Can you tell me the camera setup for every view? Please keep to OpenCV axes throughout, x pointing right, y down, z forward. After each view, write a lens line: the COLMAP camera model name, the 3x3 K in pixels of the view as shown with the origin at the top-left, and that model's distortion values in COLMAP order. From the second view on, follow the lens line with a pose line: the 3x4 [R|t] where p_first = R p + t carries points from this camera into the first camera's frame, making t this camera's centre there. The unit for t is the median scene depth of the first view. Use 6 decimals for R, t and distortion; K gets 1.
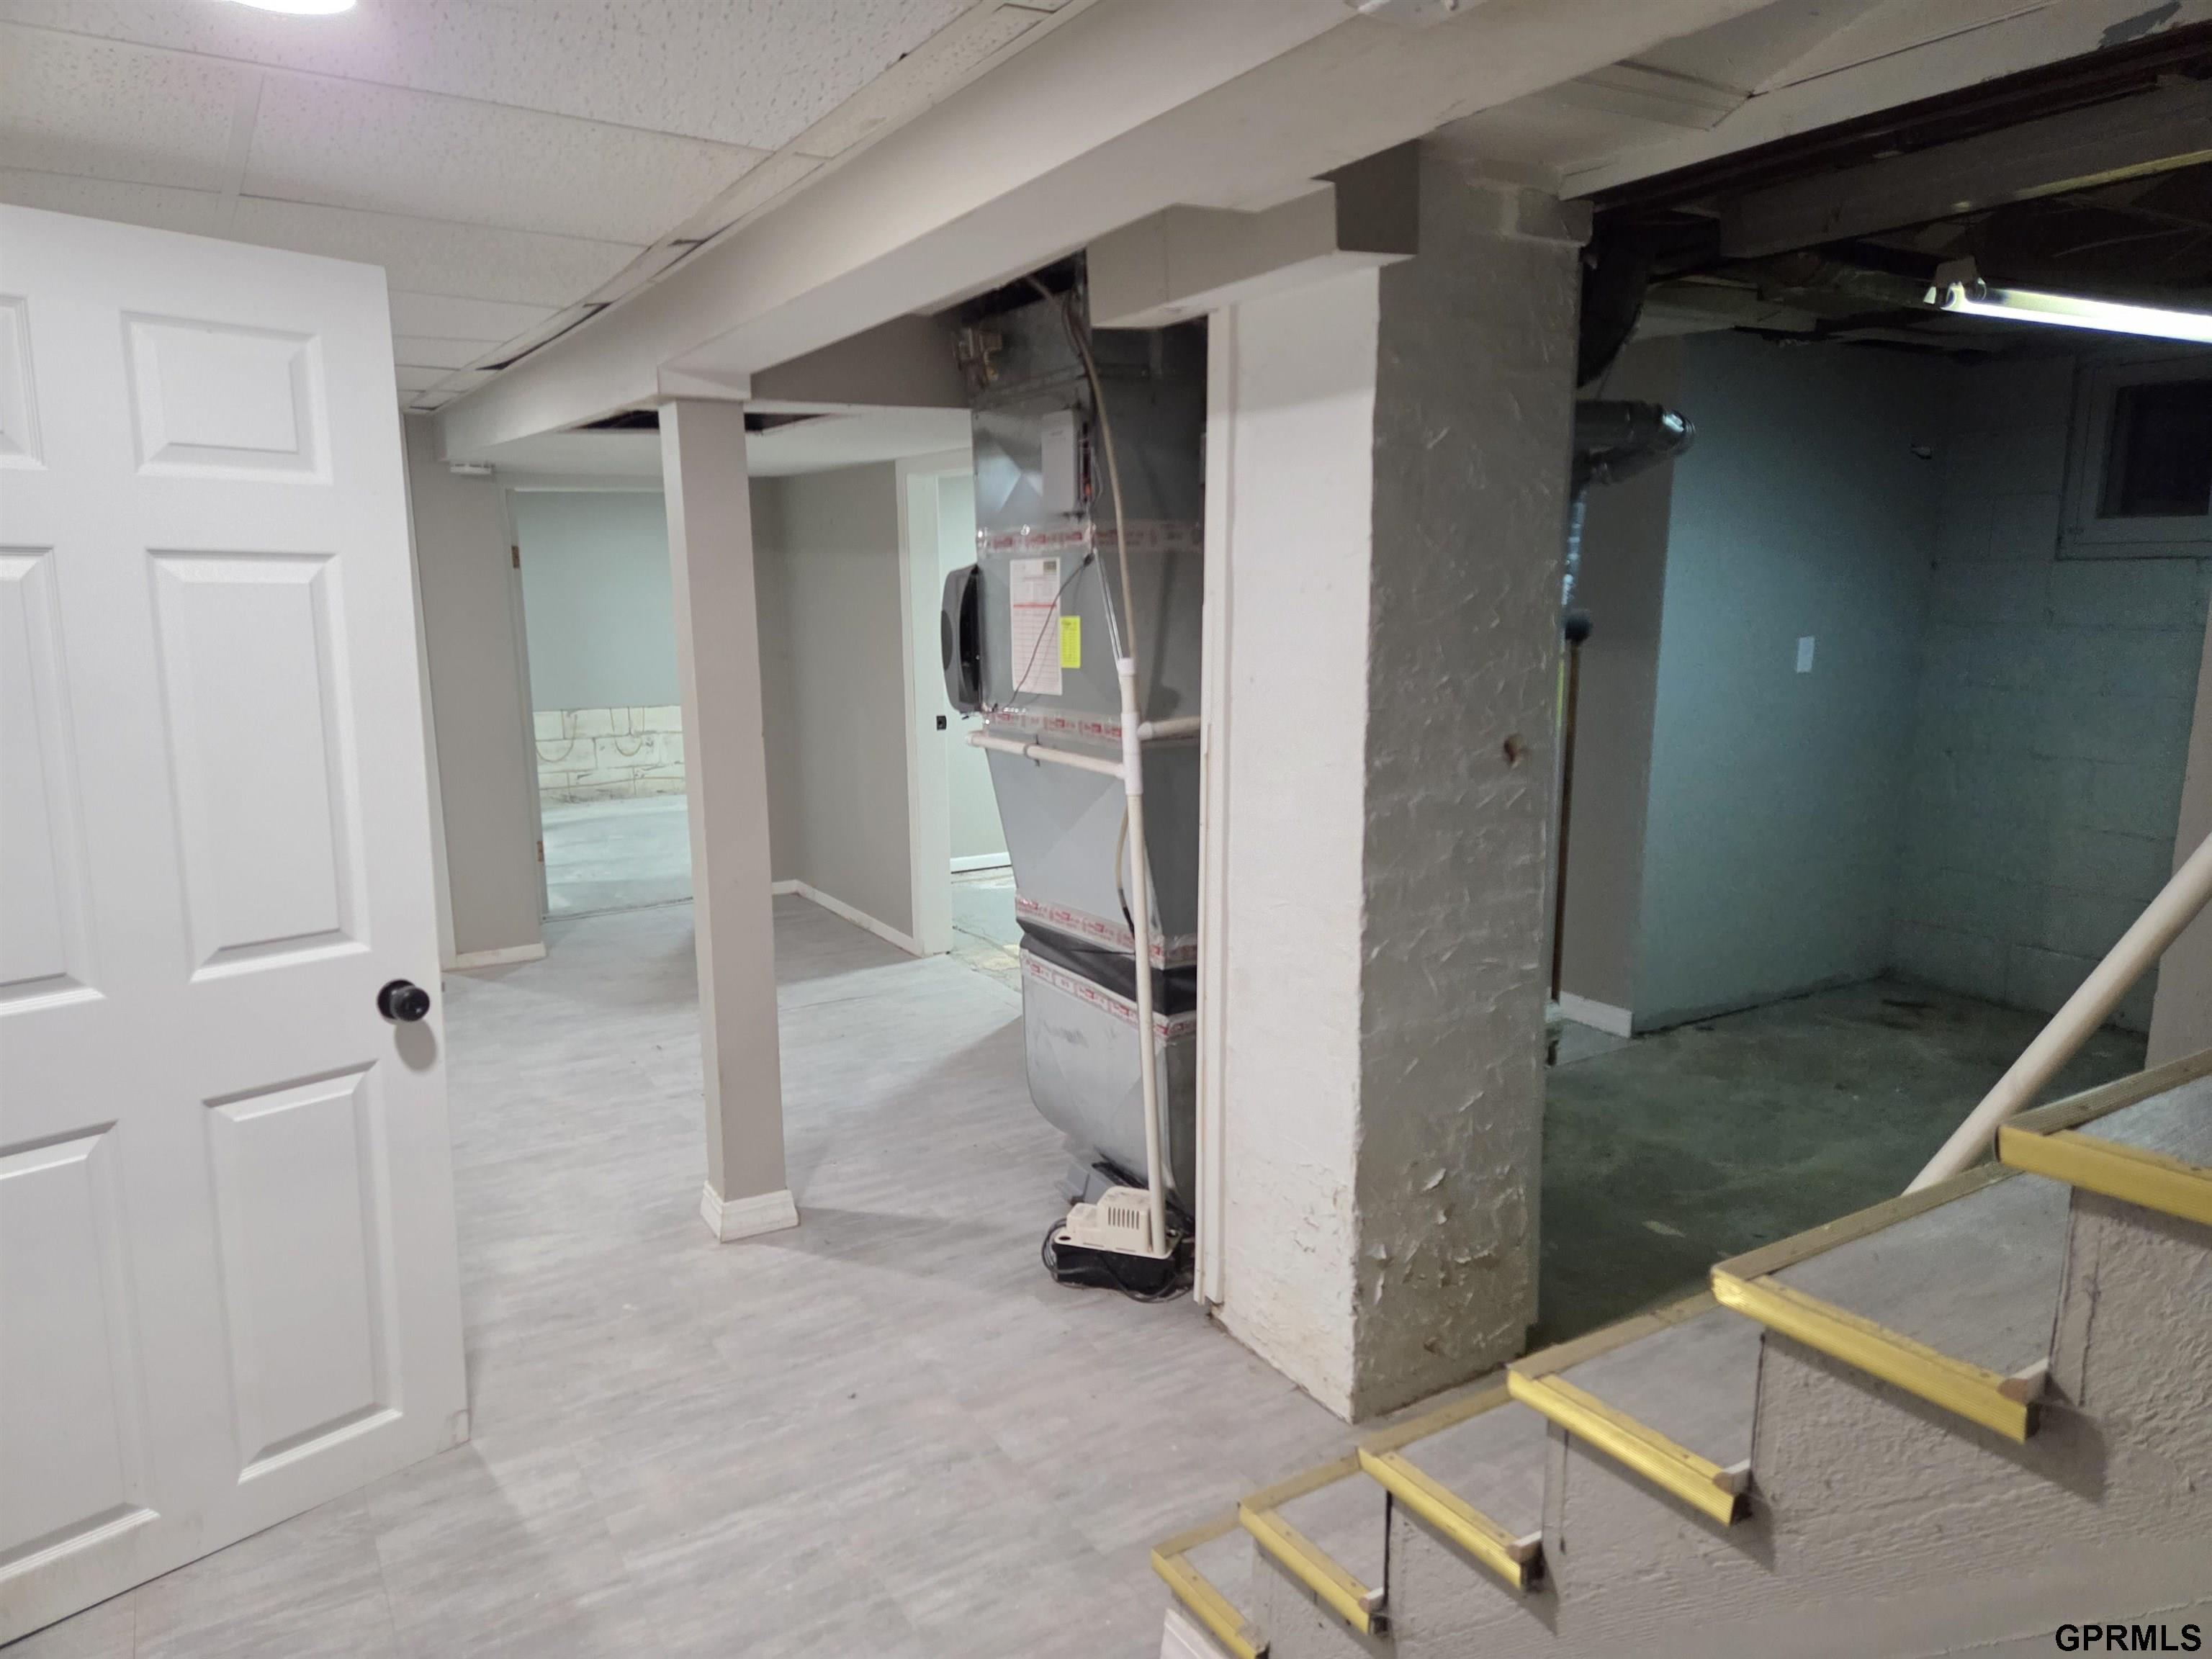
lens RADIAL K [[1482.5, 0, 1115.7], [0, 1482.5, 844.2], [0, 0, 1]] dist [0.064199, -0.051140]
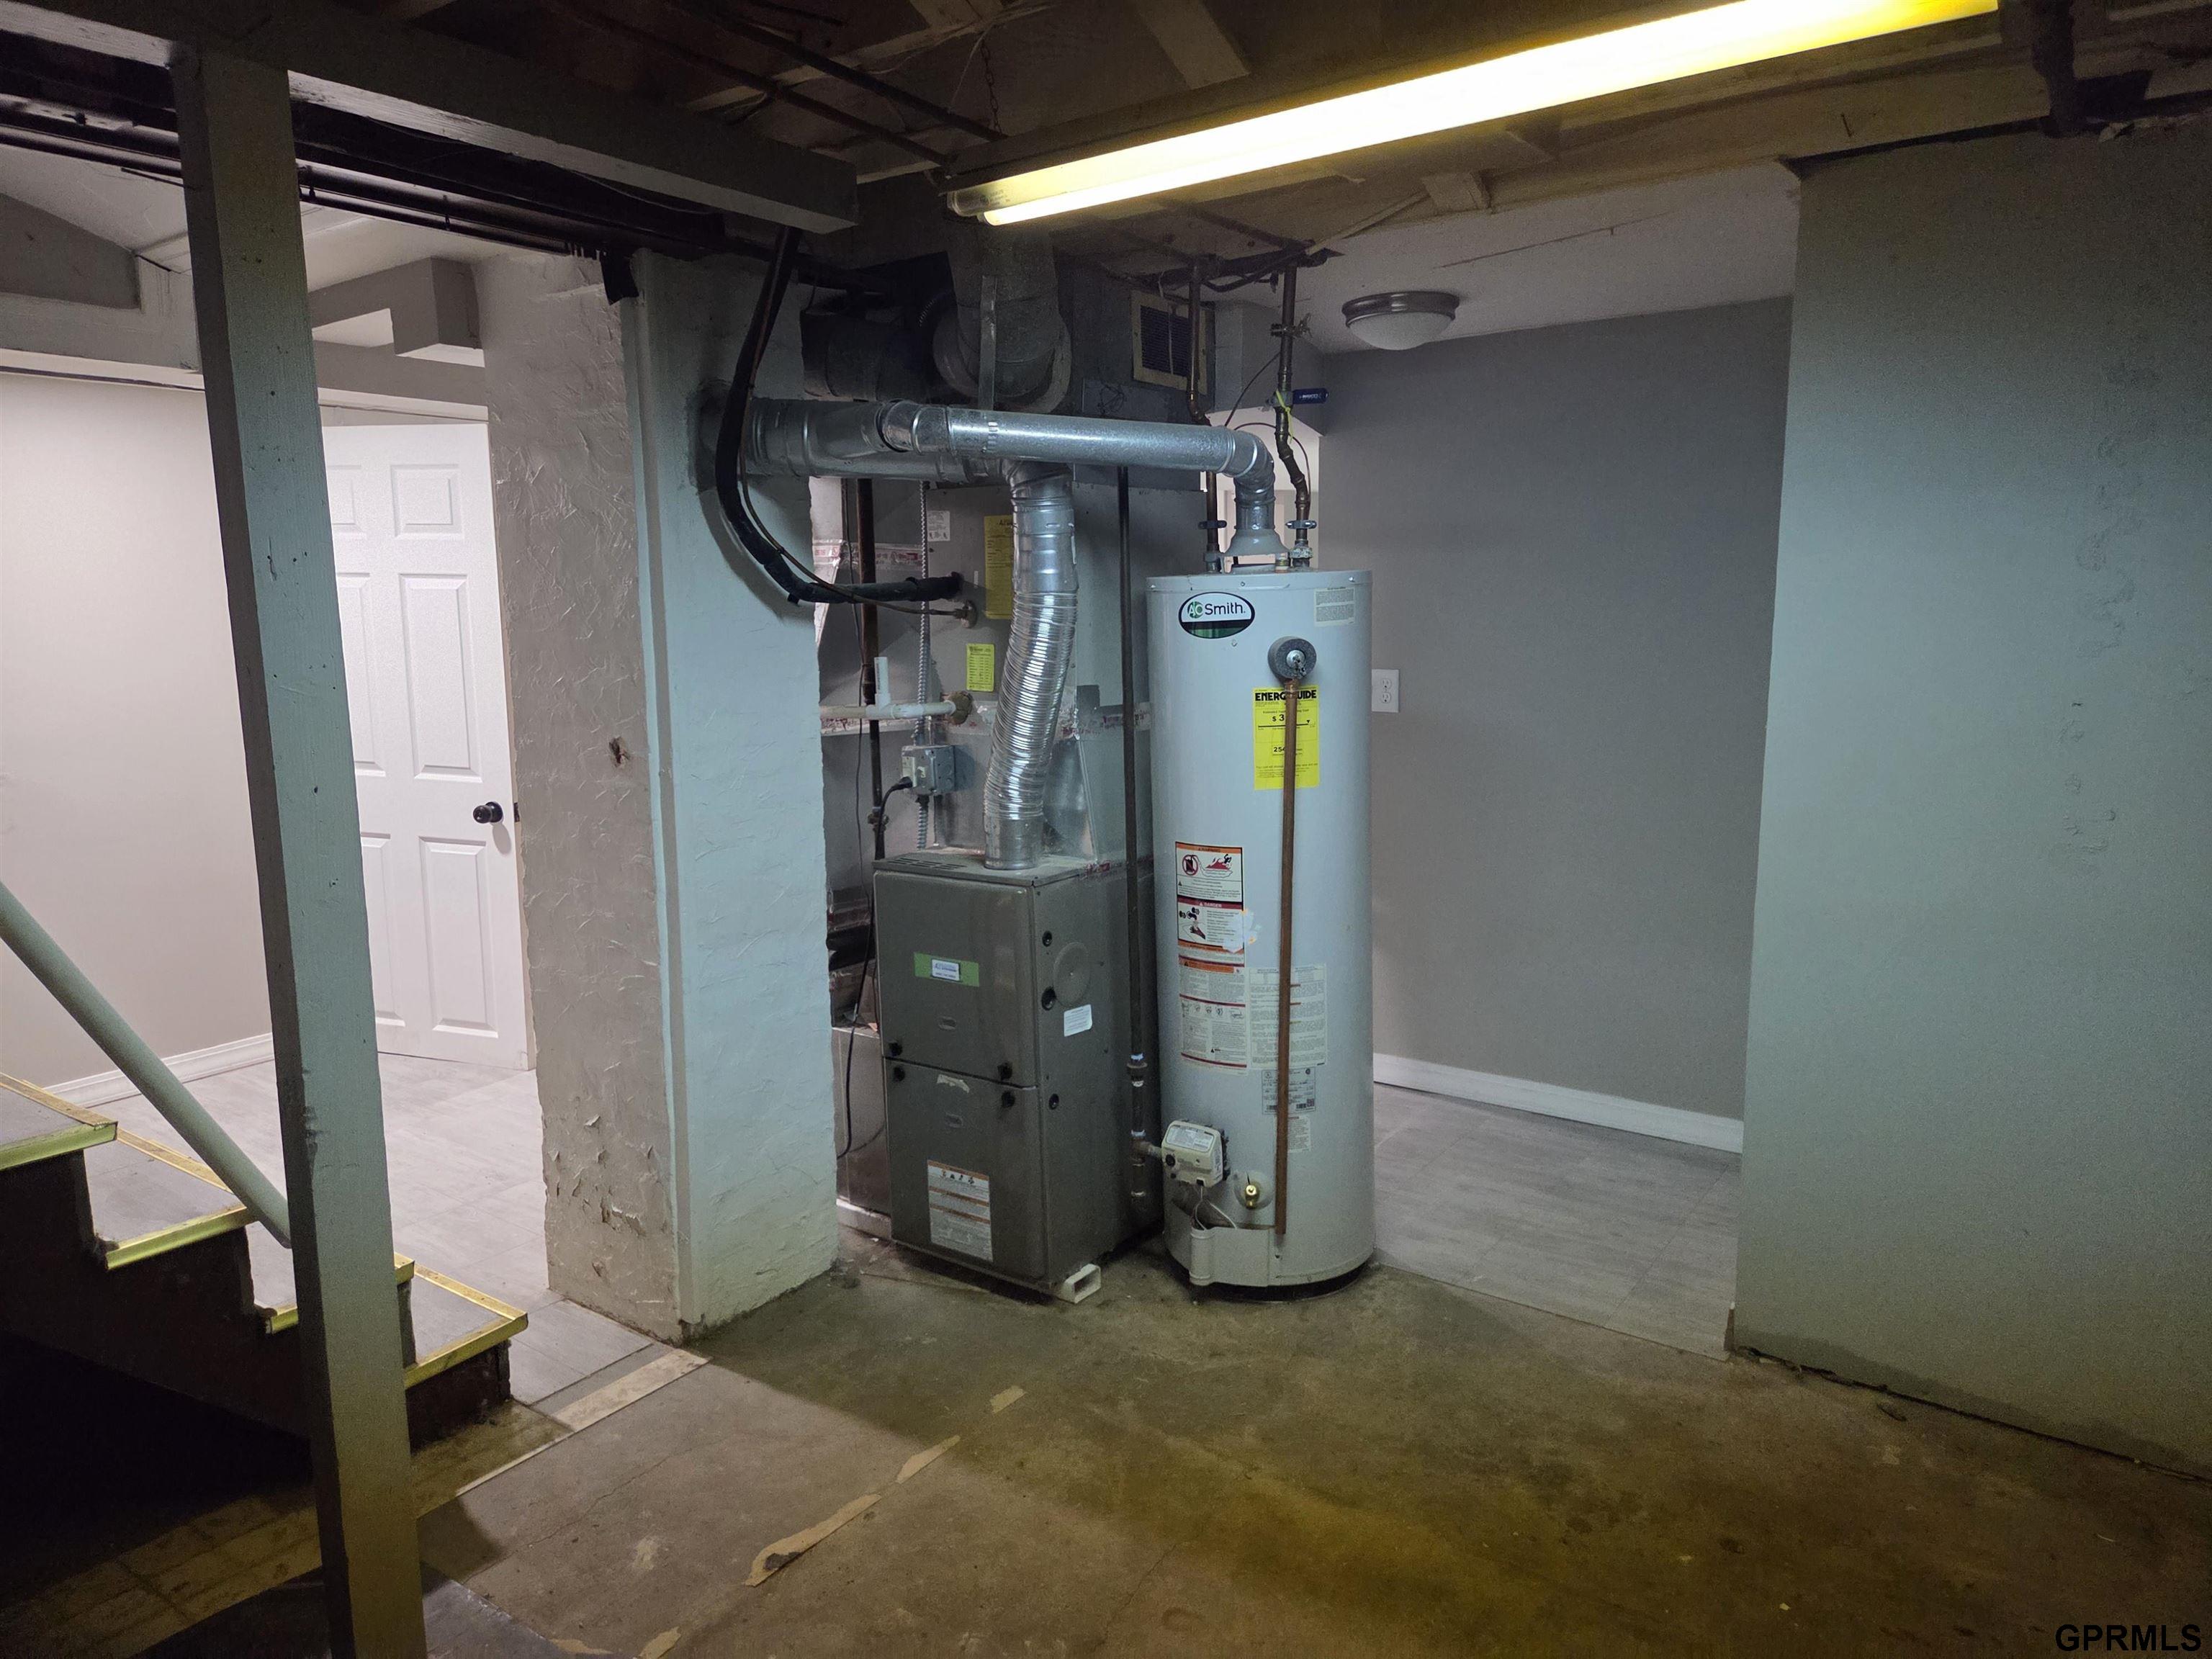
lens RADIAL K [[1482.5, 0, 1108.6], [0, 1482.5, 808.0], [0, 0, 1]] dist [0.064199, -0.051140]
pose [[0.366884, 0.144782, -0.918931, 1.522908], [-0.162417, 0.982612, 0.089970, -0.194559], [0.915978, 0.116241, 0.384020, 0.995317]]
